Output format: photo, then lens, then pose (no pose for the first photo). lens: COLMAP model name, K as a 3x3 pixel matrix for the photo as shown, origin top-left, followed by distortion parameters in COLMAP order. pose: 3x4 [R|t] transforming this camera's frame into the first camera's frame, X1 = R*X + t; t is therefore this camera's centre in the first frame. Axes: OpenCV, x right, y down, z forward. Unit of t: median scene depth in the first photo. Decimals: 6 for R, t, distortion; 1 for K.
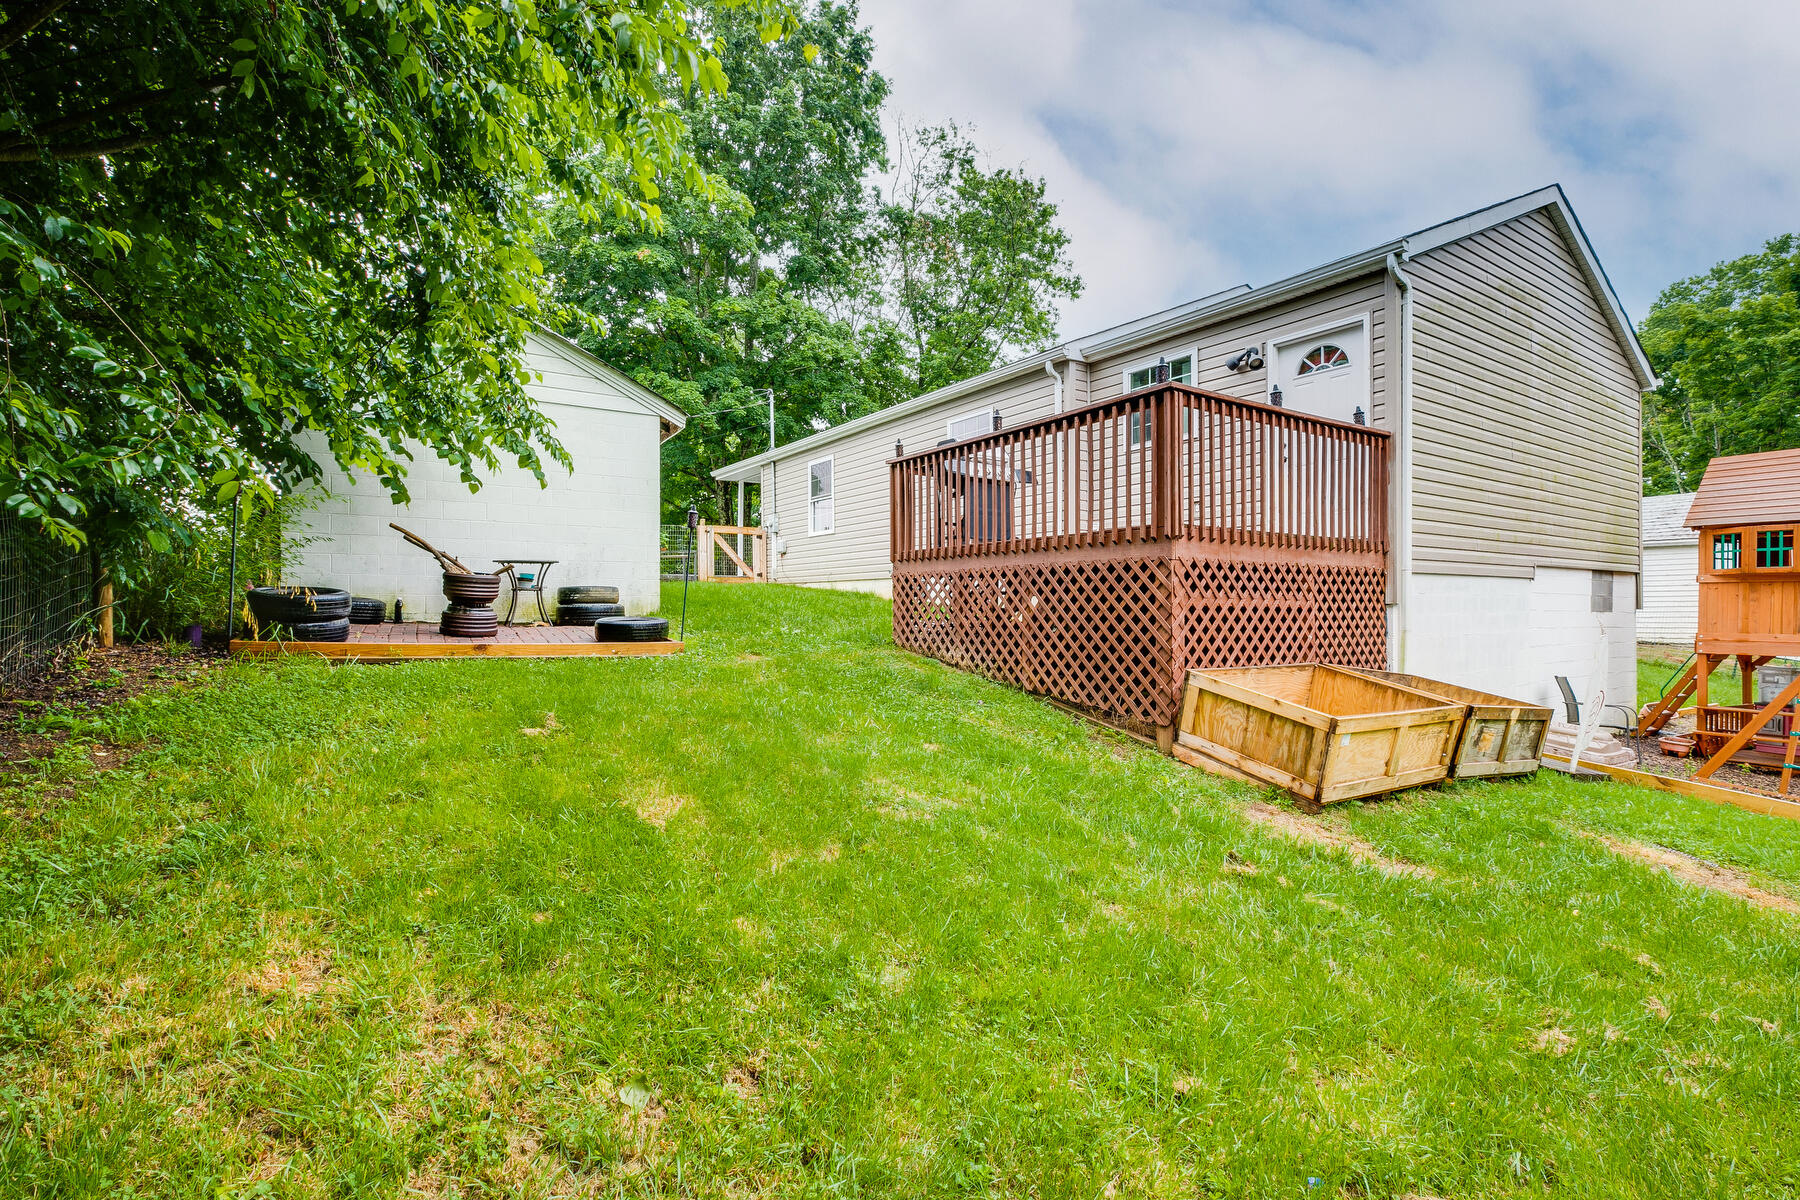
lens RADIAL K [[805.9, 0, 896.8], [0, 805.9, 608.9], [0, 0, 1]] dist [0.006976, -0.001634]
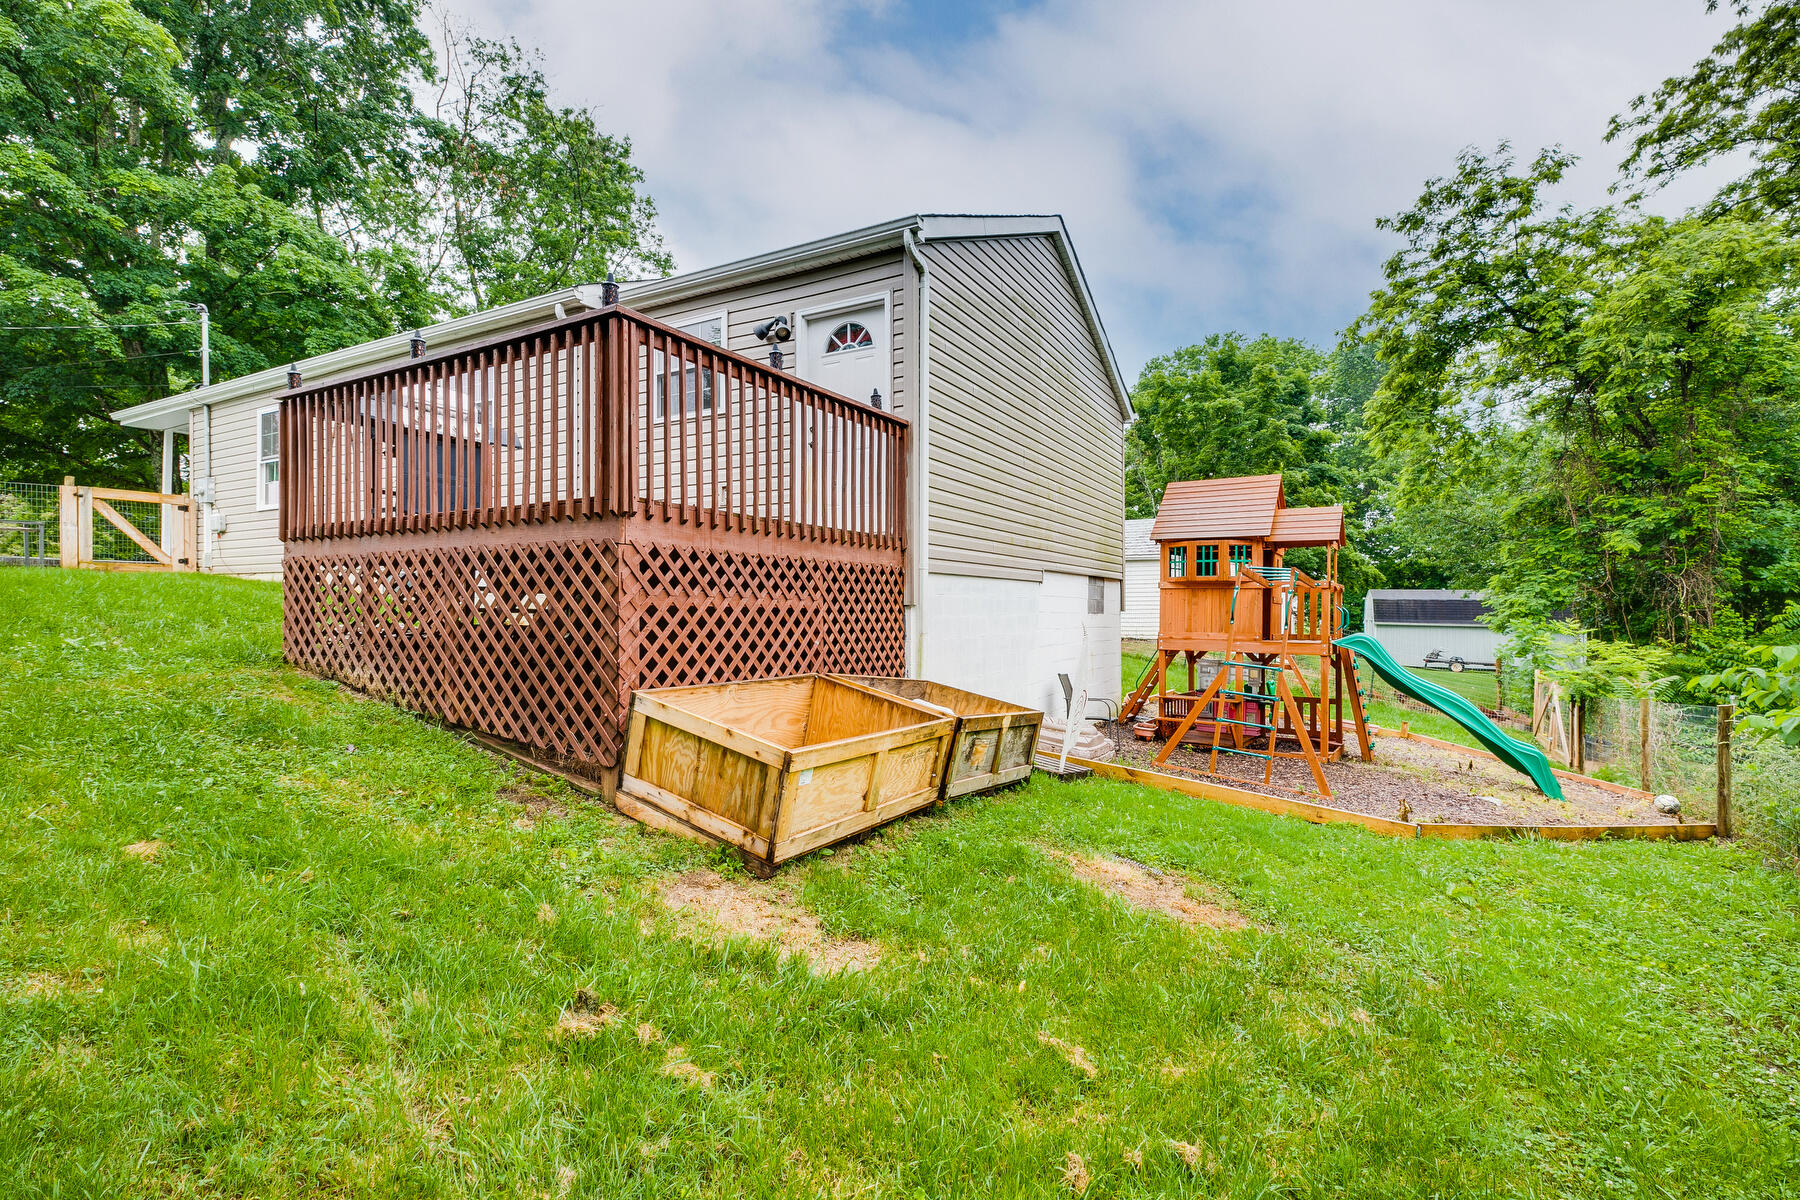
lens RADIAL K [[805.9, 0, 898.1], [0, 805.9, 601.7], [0, 0, 1]] dist [0.006976, -0.001634]
pose [[0.897988, 0.006952, 0.439964, 0.182364], [-0.002486, 0.999939, -0.010726, -0.000204], [-0.440012, 0.008538, 0.897951, 0.161128]]
